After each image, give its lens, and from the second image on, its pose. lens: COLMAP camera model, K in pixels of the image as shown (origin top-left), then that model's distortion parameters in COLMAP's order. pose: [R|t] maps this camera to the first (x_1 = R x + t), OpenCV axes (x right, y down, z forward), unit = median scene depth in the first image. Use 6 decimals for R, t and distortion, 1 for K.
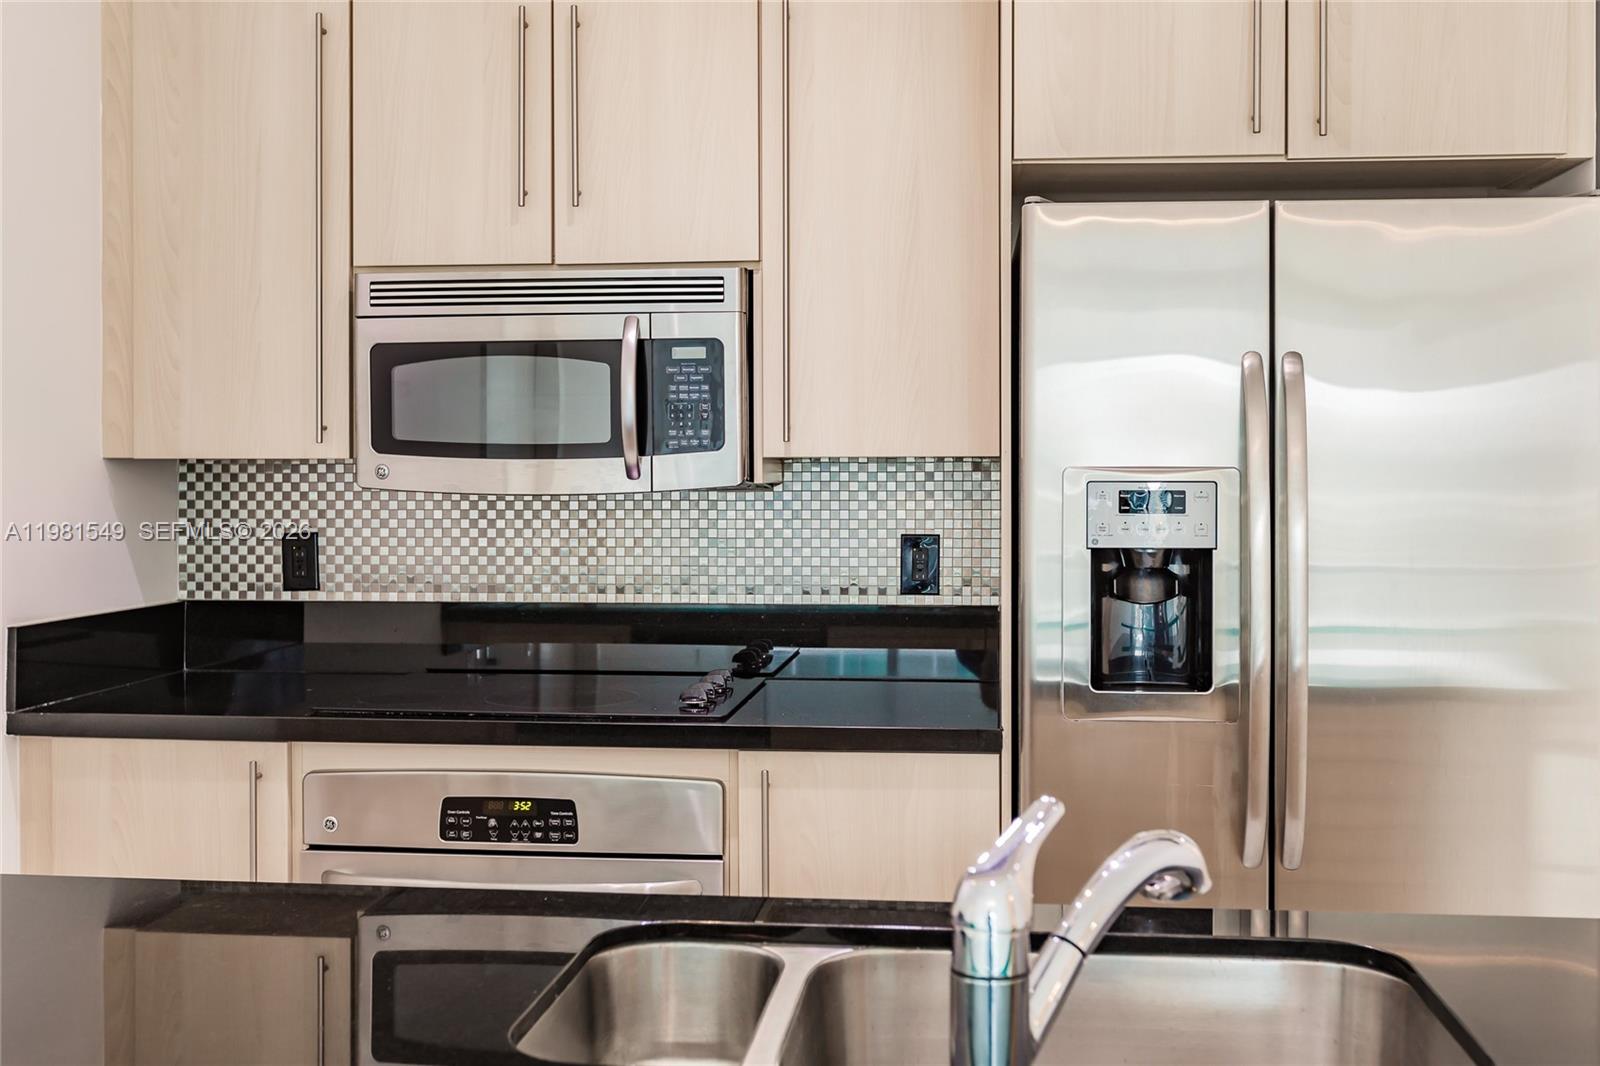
lens RADIAL K [[1672.1, 0, 802.4], [0, 1672.1, 527.5], [0, 0, 1]] dist [0.014930, 0.000000]
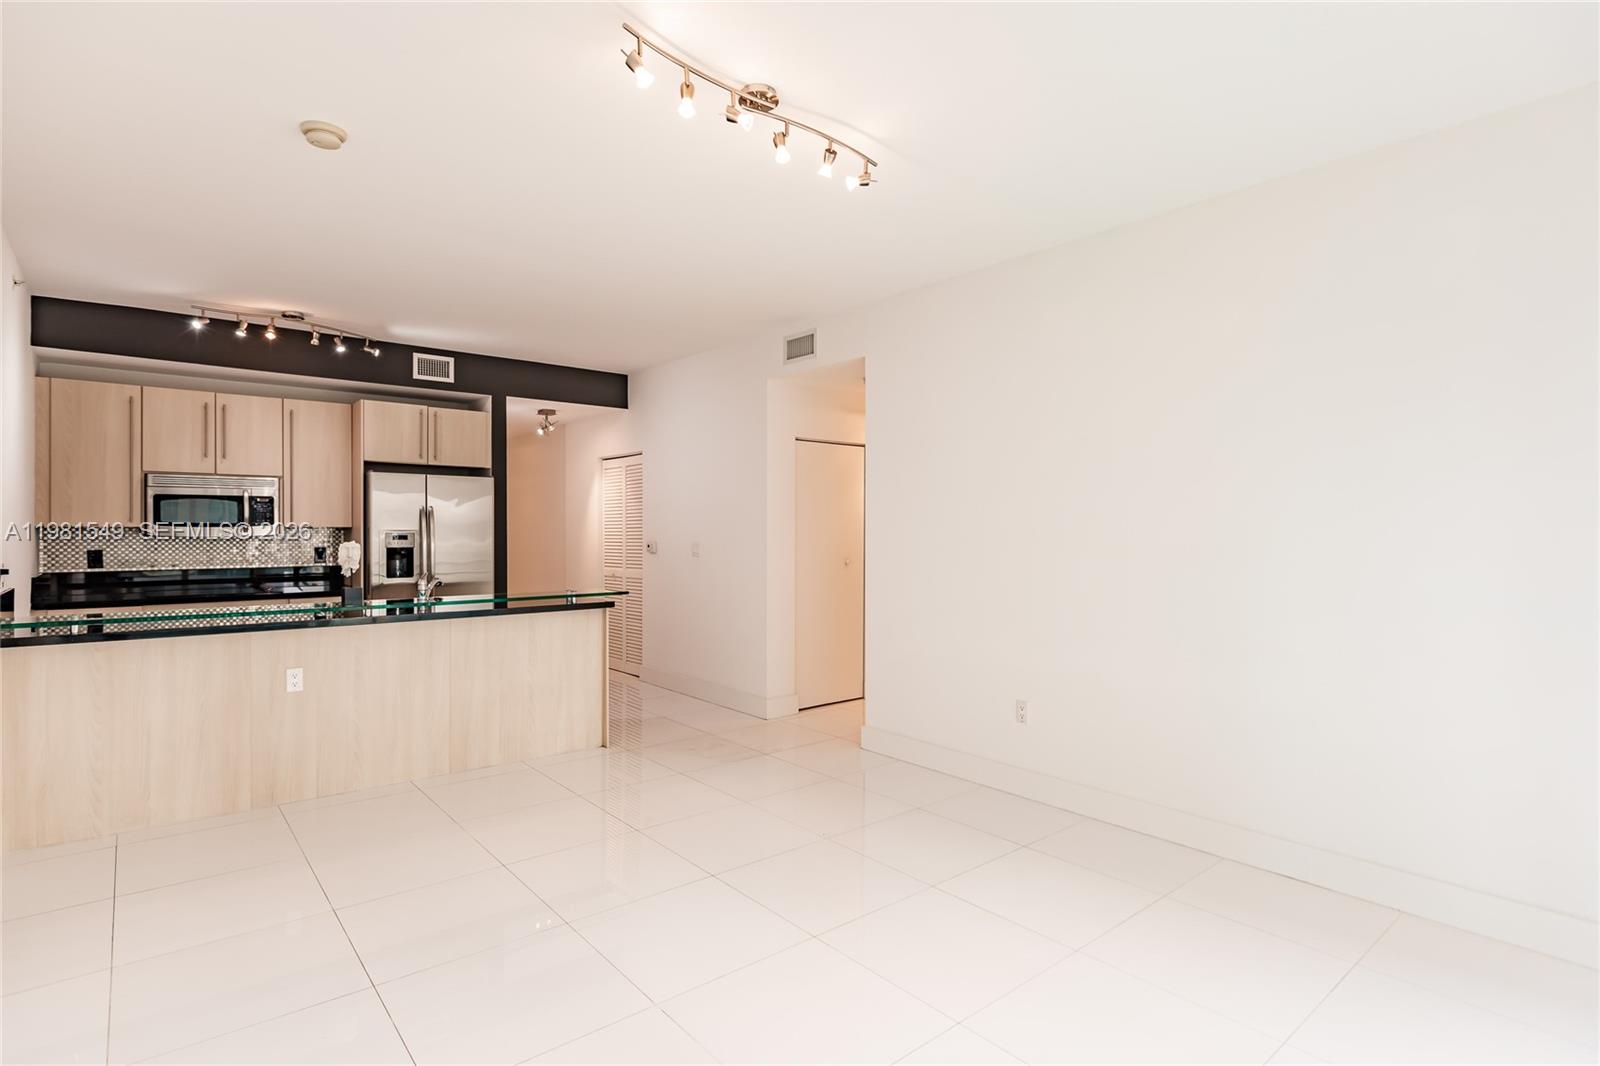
lens RADIAL K [[811.1, 0, 803.2], [0, 811.1, 532.9], [0, 0, 1]] dist [0.002599, 0.000311]
pose [[0.688772, 0.000192, 0.724978, -0.564090], [0.019697, 0.999626, -0.018977, 0.030955], [-0.724711, 0.027351, 0.688510, -1.172799]]
